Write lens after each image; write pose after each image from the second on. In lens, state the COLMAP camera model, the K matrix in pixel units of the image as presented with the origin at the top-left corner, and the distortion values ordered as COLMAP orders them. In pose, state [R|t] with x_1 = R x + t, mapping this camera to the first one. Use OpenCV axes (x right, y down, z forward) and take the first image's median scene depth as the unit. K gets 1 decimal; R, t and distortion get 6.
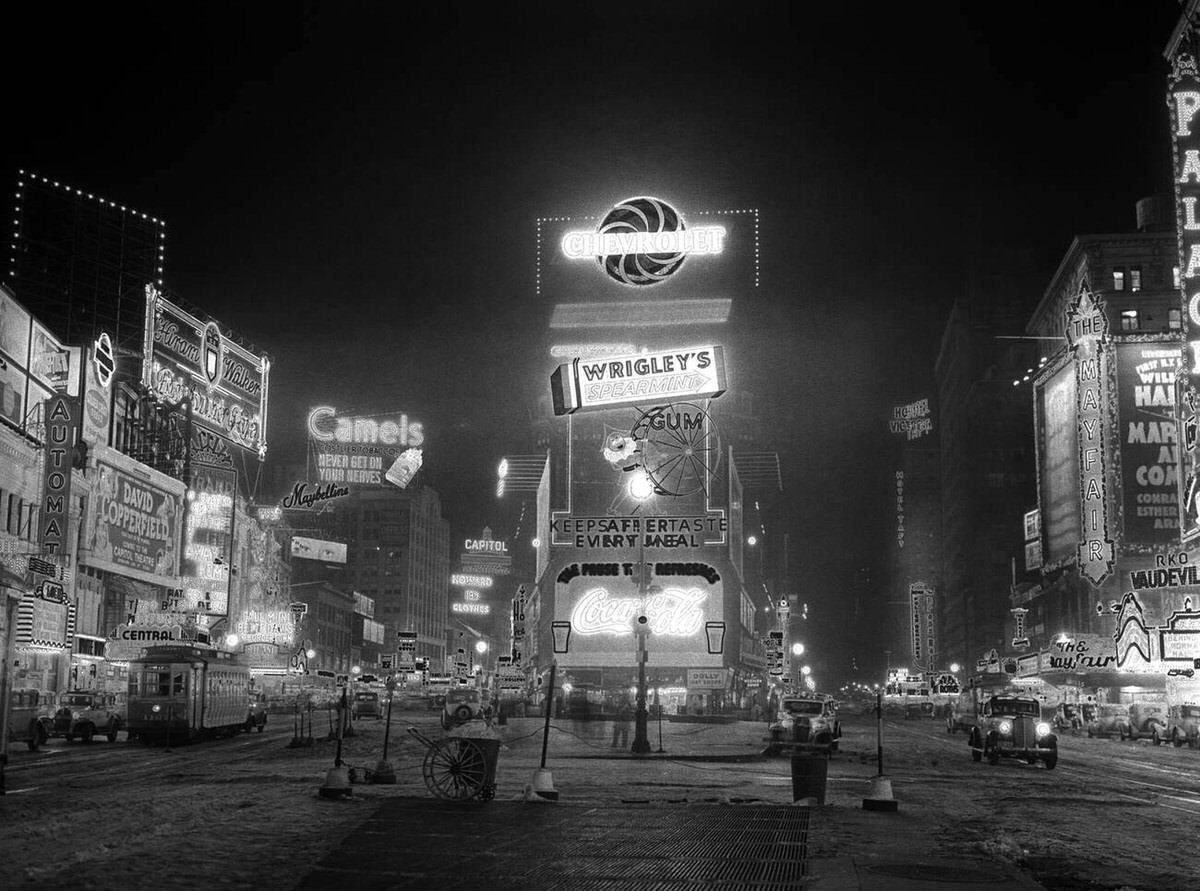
lens RADIAL K [[1493.9, 0, 600.0], [0, 1493.9, 445.5], [0, 0, 1]] dist [-0.009002, 0.002470]
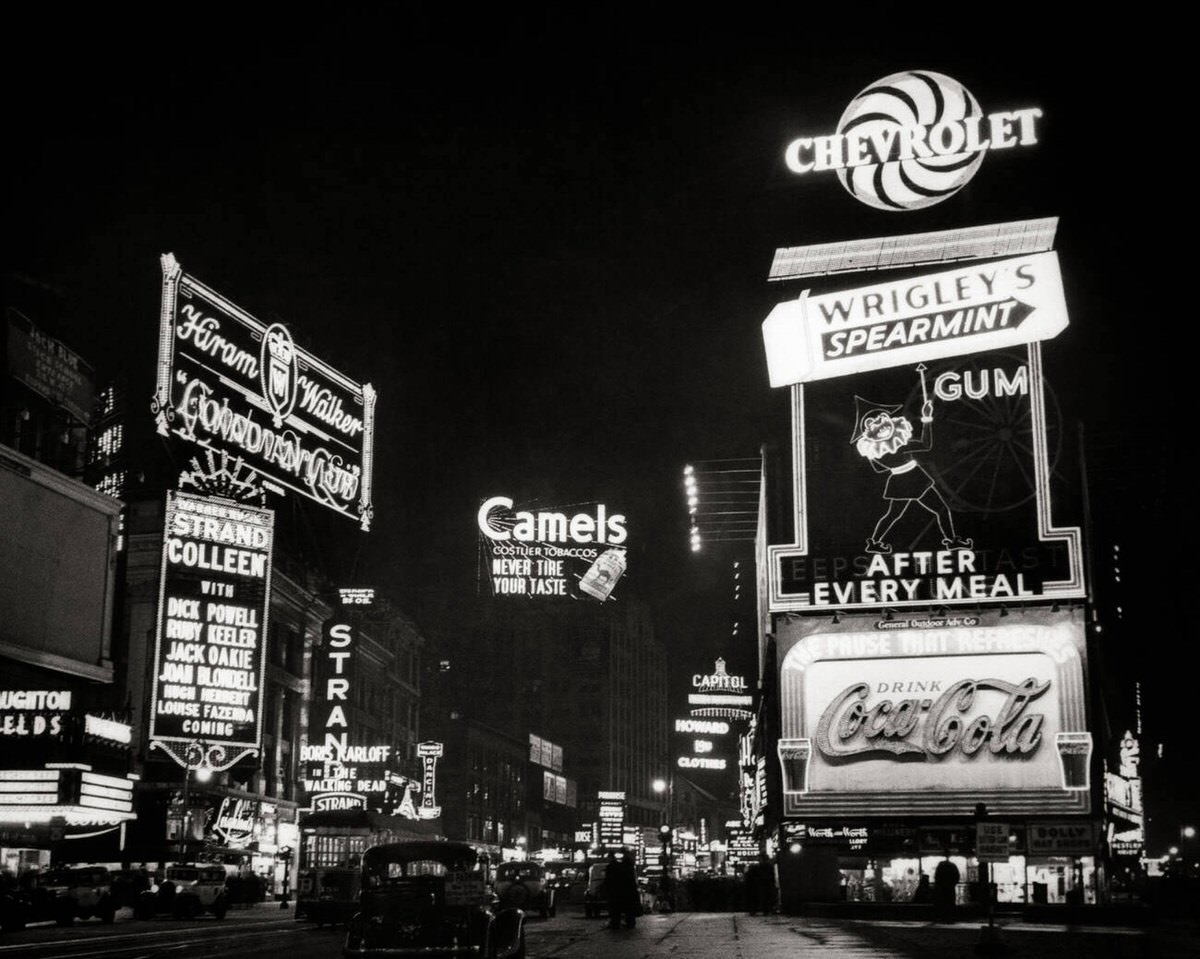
lens RADIAL K [[1730.9, 0, 600.6], [0, 1730.9, 406.4], [0, 0, 1]] dist [0.006008, -0.024811]
pose [[0.988169, -0.044346, -0.146816, 0.001360], [0.029168, 0.994153, -0.103968, 0.022033], [0.150568, 0.098455, 0.983685, 0.122166]]
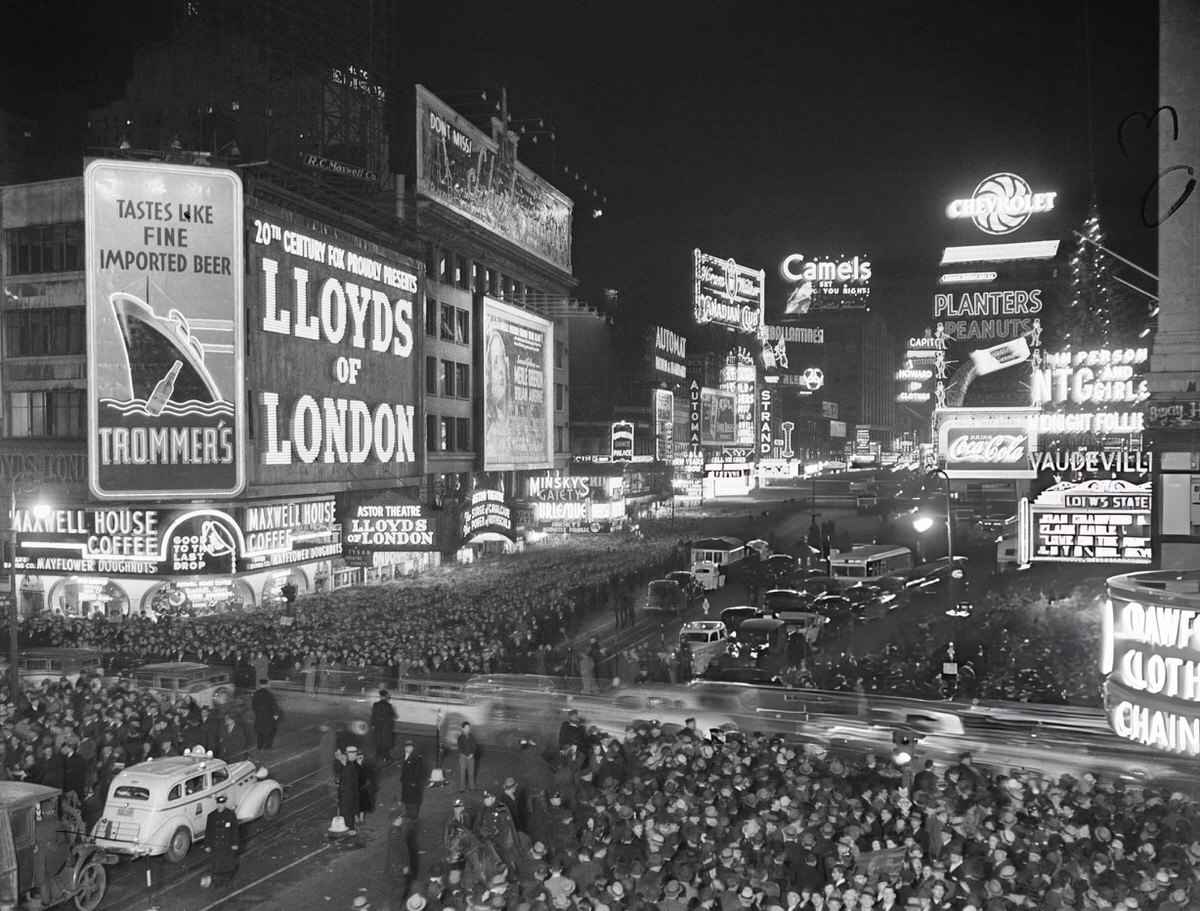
lens RADIAL K [[1430.9, 0, 600.0], [0, 1430.9, 455.5], [0, 0, 1]] dist [0.013668, 0.014233]
pose [[0.950834, -0.006322, -0.309636, 0.042553], [0.060035, 0.984590, 0.164253, -0.068795], [0.303826, -0.174767, 0.936561, -0.268032]]
